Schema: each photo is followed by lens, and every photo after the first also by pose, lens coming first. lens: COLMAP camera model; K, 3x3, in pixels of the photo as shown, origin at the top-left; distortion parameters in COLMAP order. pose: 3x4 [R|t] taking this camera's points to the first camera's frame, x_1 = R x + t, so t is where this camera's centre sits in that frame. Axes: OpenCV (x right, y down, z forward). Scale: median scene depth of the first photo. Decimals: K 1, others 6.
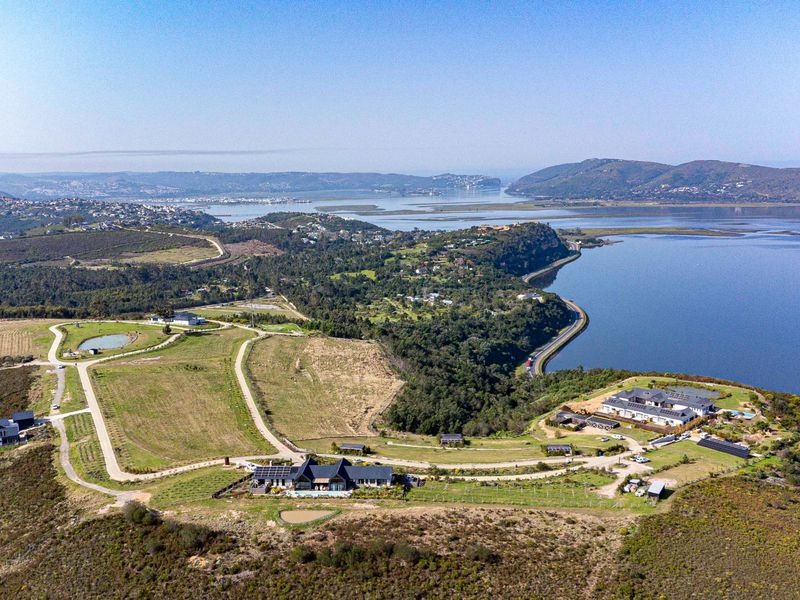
lens RADIAL K [[784.8, 0, 400.0], [0, 784.8, 300.0], [0, 0, 1]] dist [0.069116, -0.125880]
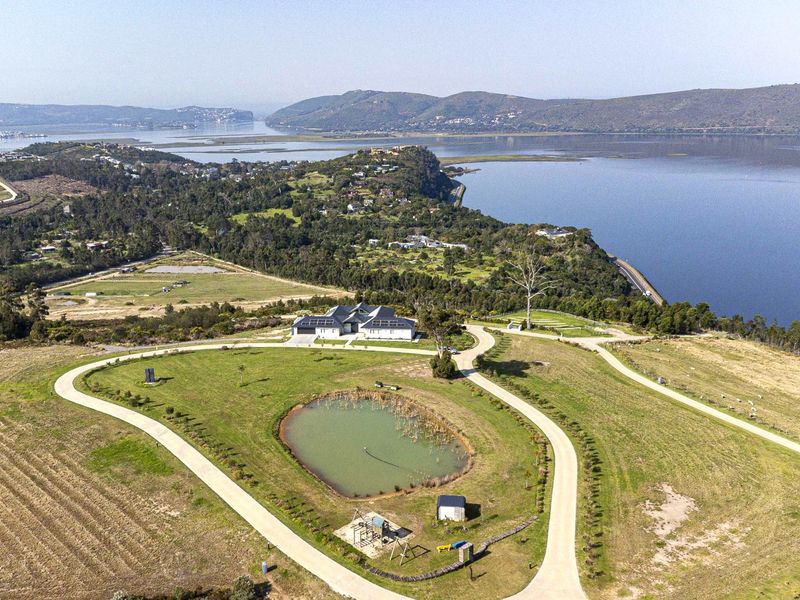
lens RADIAL K [[784.8, 0, 400.0], [0, 784.8, 300.0], [0, 0, 1]] dist [0.069116, -0.125880]
pose [[0.943578, -0.076255, 0.322251, -0.370249], [0.051790, 0.995133, 0.083837, -0.019250], [-0.327075, -0.062417, 0.942935, 0.589066]]
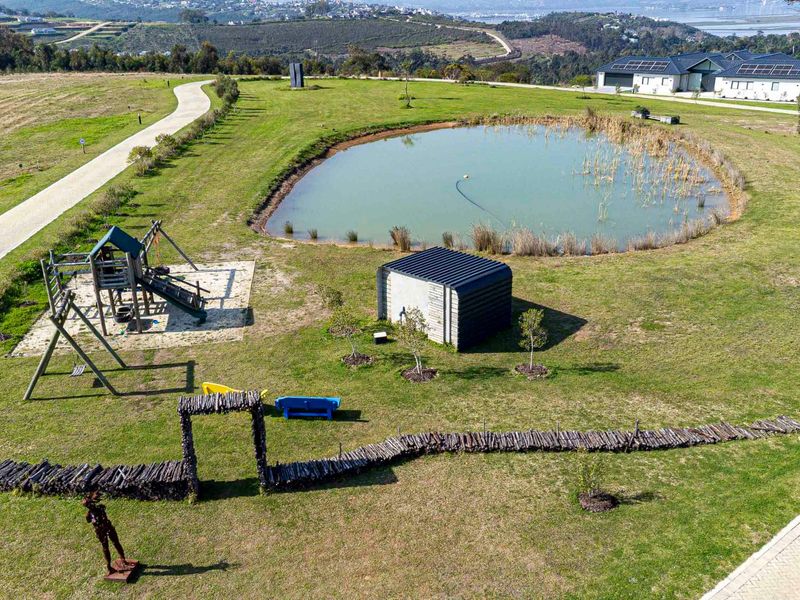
lens RADIAL K [[779.6, 0, 410.2], [0, 779.6, 300.1], [0, 0, 1]] dist [0.067149, -0.002942]
pose [[0.960486, 0.106766, -0.257038, -0.286900], [-0.052080, 0.976131, 0.210846, 0.040256], [0.273414, -0.189129, 0.943120, 0.720617]]
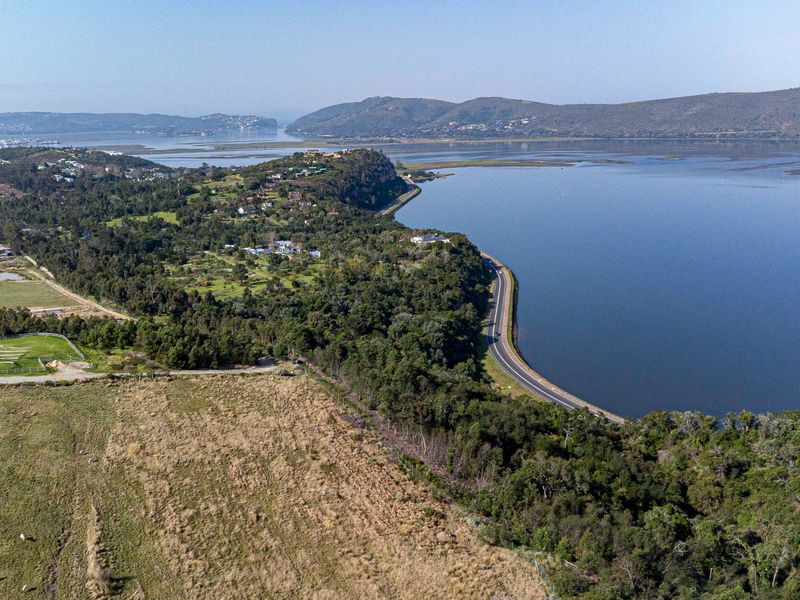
lens RADIAL K [[784.8, 0, 400.0], [0, 784.8, 300.0], [0, 0, 1]] dist [0.069116, -0.125880]
pose [[0.958466, -0.065708, 0.277535, -0.084753], [0.047531, 0.996291, 0.071730, -0.003374], [-0.281219, -0.055559, 0.958034, 0.617776]]
